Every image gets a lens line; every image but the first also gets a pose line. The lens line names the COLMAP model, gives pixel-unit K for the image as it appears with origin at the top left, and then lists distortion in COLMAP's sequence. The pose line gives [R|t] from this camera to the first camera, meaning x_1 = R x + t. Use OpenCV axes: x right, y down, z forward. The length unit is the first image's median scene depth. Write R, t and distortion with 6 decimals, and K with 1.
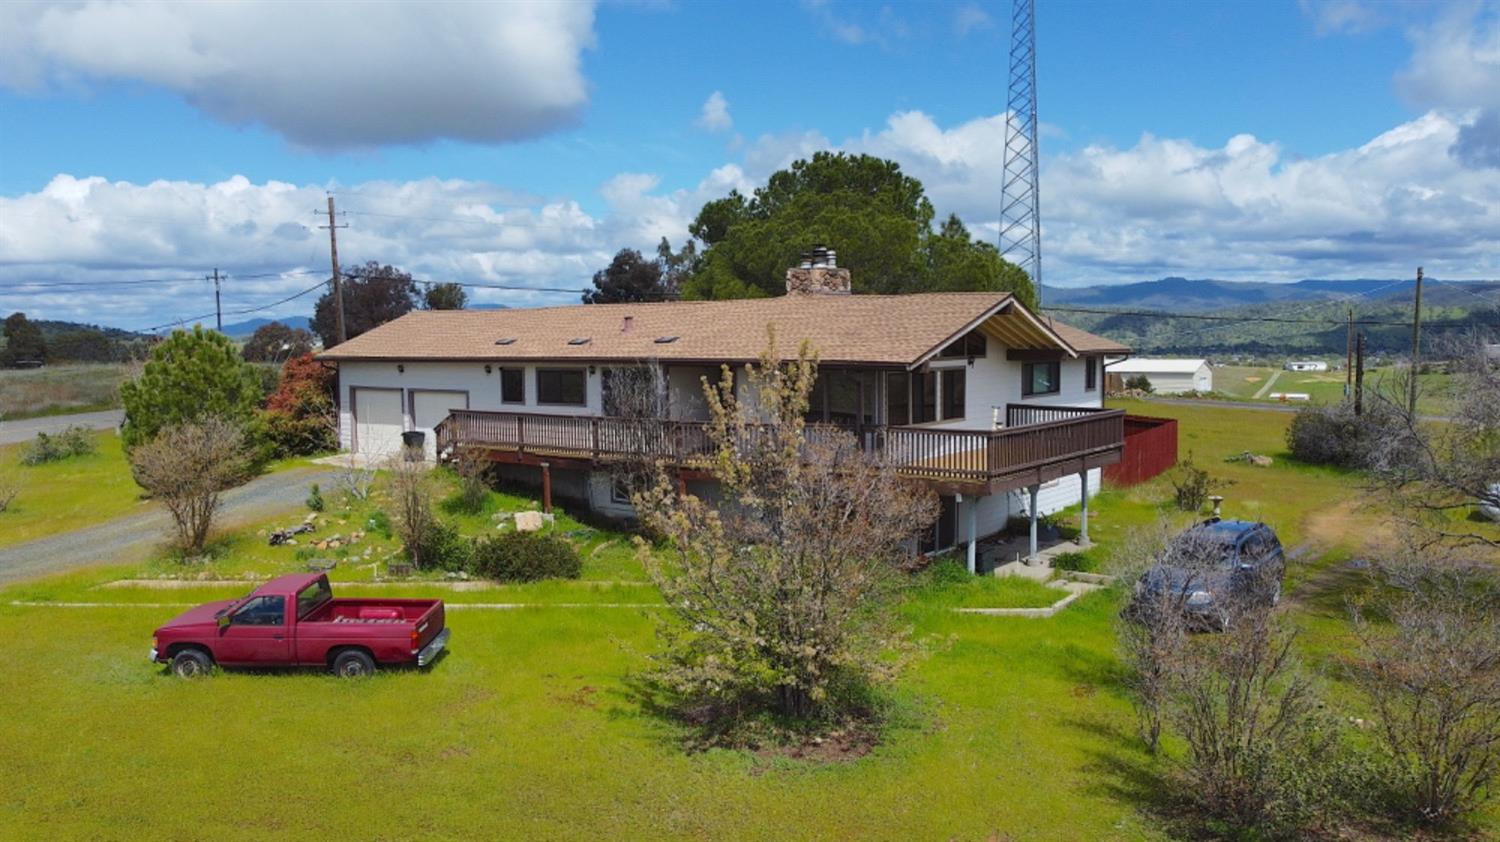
lens RADIAL K [[1139.5, 0, 750.0], [0, 1139.5, 421.0], [0, 0, 1]] dist [-0.003902, -0.001129]
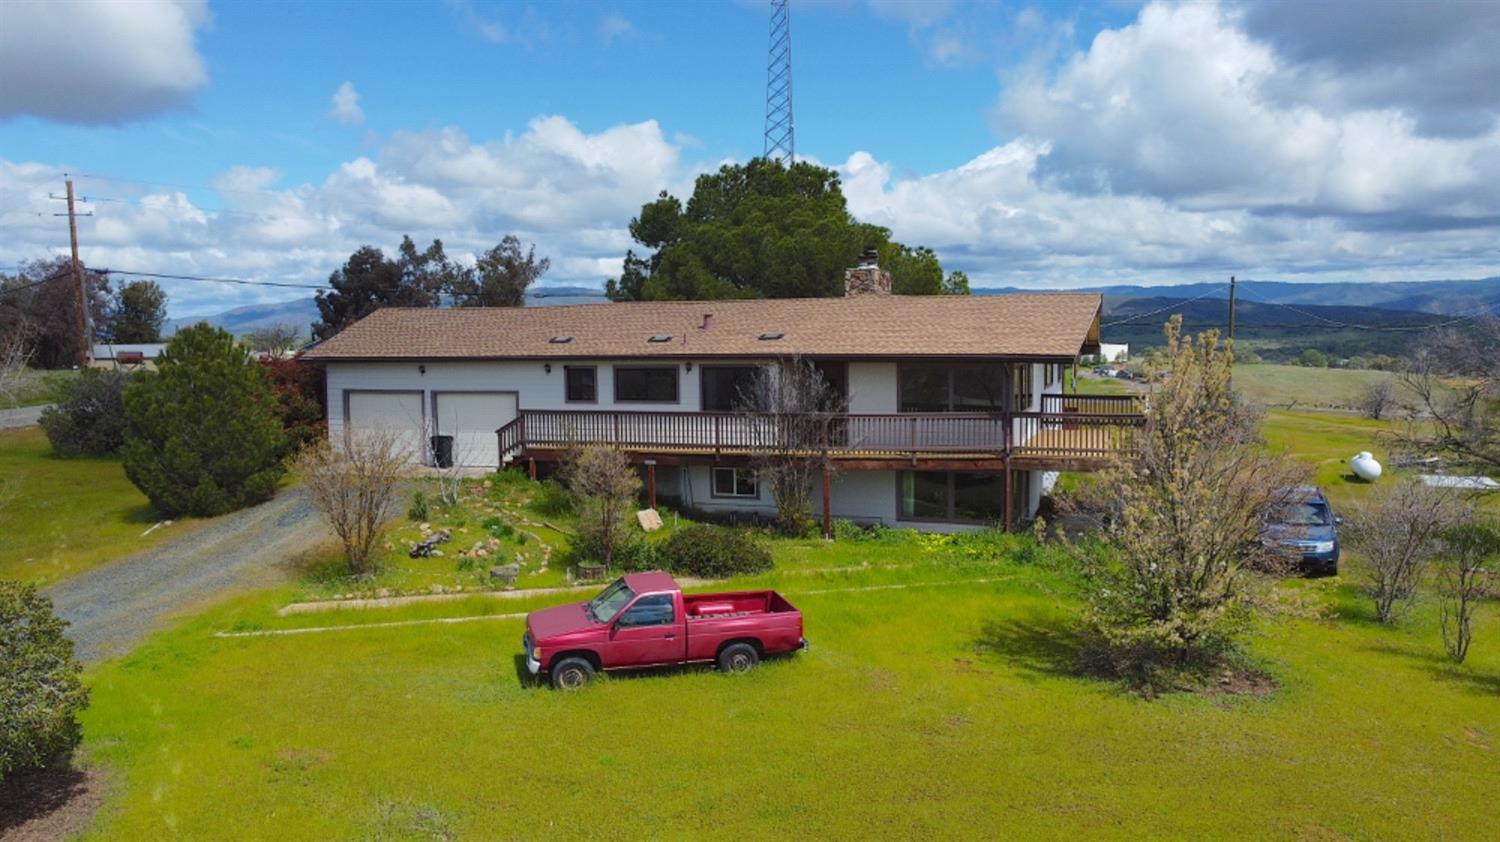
lens RADIAL K [[1139.5, 0, 750.0], [0, 1139.5, 421.0], [0, 0, 1]] dist [-0.003902, -0.001129]
pose [[0.952410, -0.025205, 0.303775, -0.361109], [0.026281, 0.999654, 0.000546, 0.003411], [-0.303684, 0.007464, 0.952744, 0.024892]]
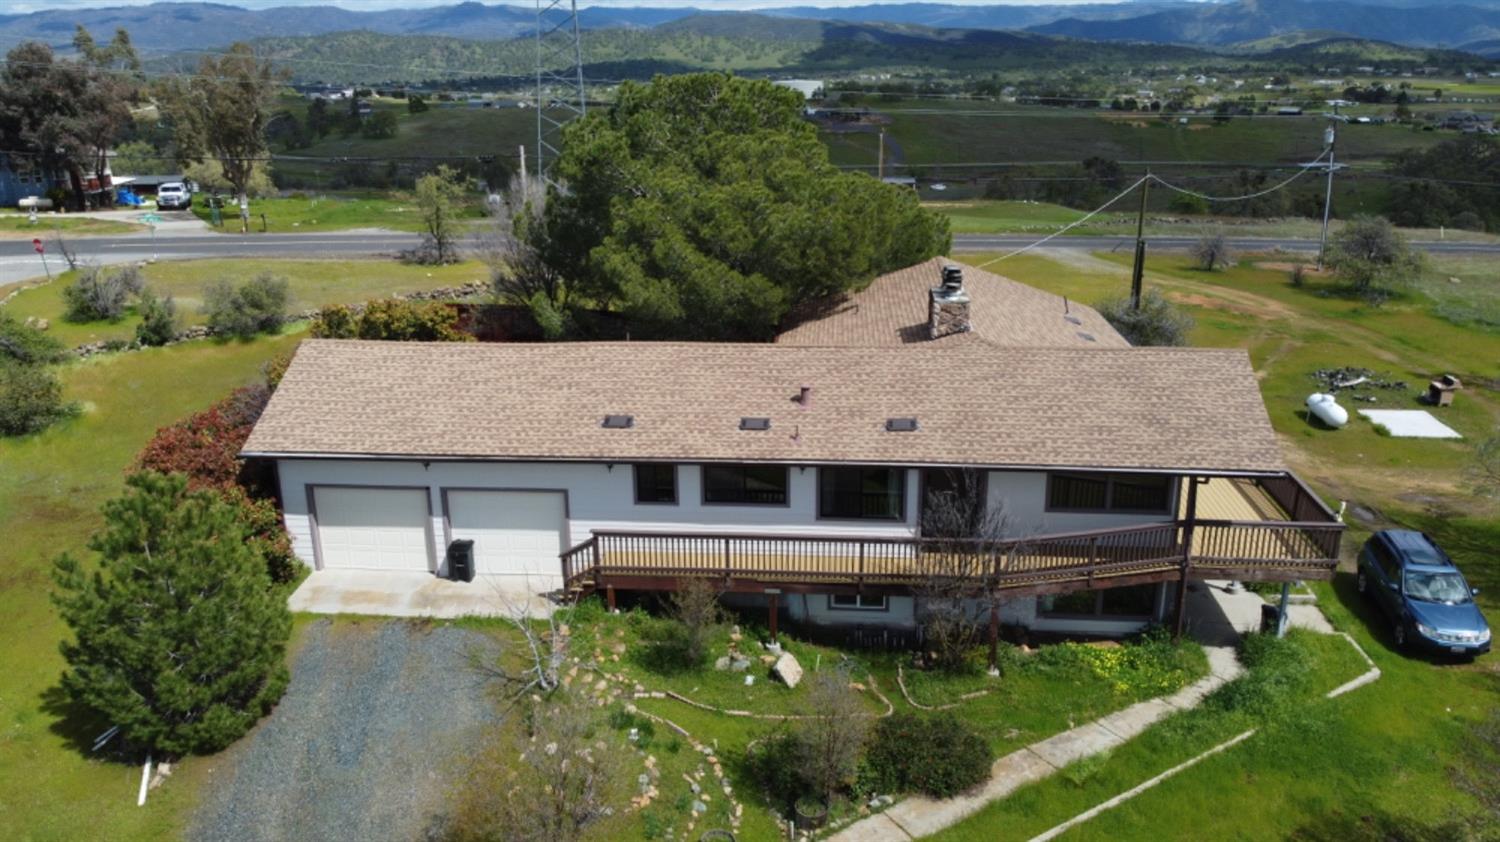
lens RADIAL K [[1139.5, 0, 750.0], [0, 1139.5, 421.0], [0, 0, 1]] dist [-0.003902, -0.001129]
pose [[0.835378, -0.169548, 0.522874, -0.547070], [0.045840, 0.969415, 0.241107, -0.254322], [-0.547761, -0.177447, 0.817601, 0.324296]]
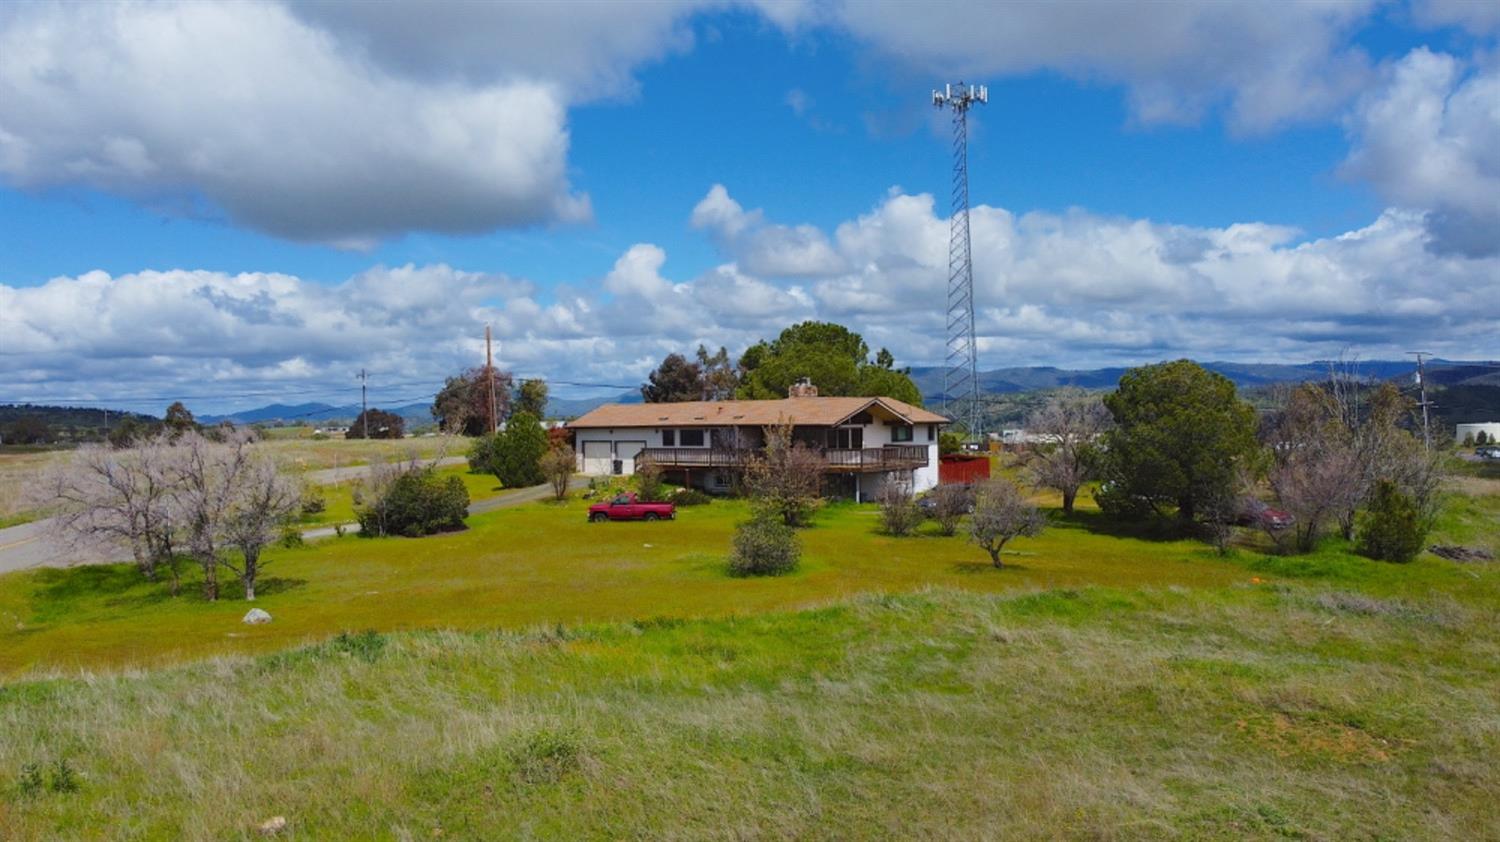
lens RADIAL K [[1139.5, 0, 750.0], [0, 1139.5, 421.0], [0, 0, 1]] dist [-0.003902, -0.001129]
pose [[0.999936, -0.005165, -0.010060, -0.022218], [0.004412, 0.997286, -0.073492, 0.101455], [0.010413, 0.073443, 0.997245, -1.246967]]
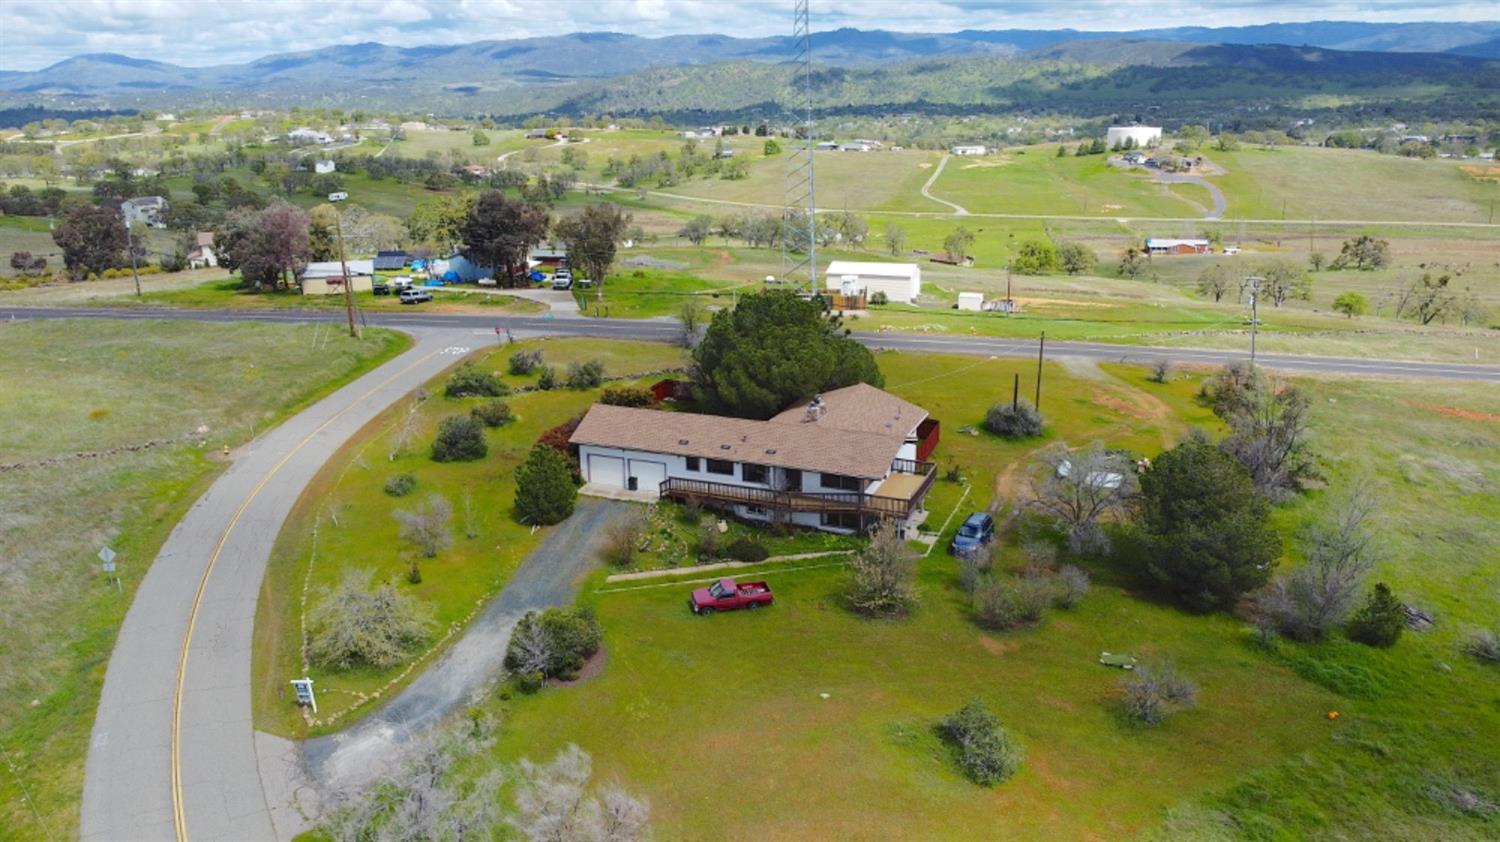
lens RADIAL K [[1139.5, 0, 750.0], [0, 1139.5, 421.0], [0, 0, 1]] dist [-0.003902, -0.001129]
pose [[0.962589, -0.081657, 0.258368, -0.683552], [0.025732, 0.976750, 0.212832, -0.605077], [-0.269740, -0.198222, 0.942310, -1.213803]]
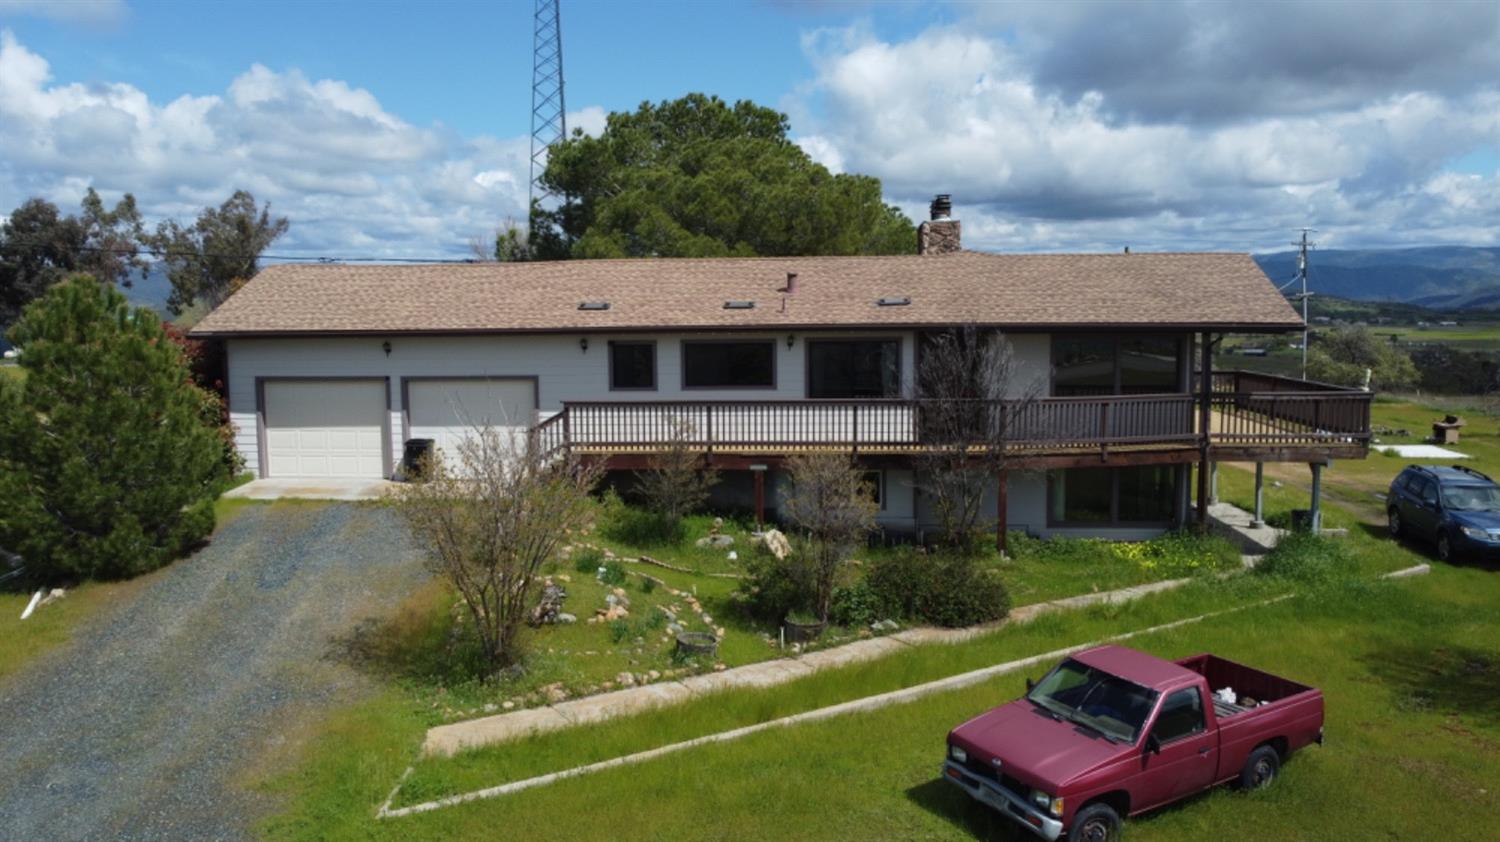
lens RADIAL K [[1139.5, 0, 750.0], [0, 1139.5, 421.0], [0, 0, 1]] dist [-0.003902, -0.001129]
pose [[0.828299, -0.054536, 0.557626, -0.546134], [0.045124, 0.998512, 0.030627, -0.014387], [-0.558466, -0.000206, 0.829527, 0.344203]]
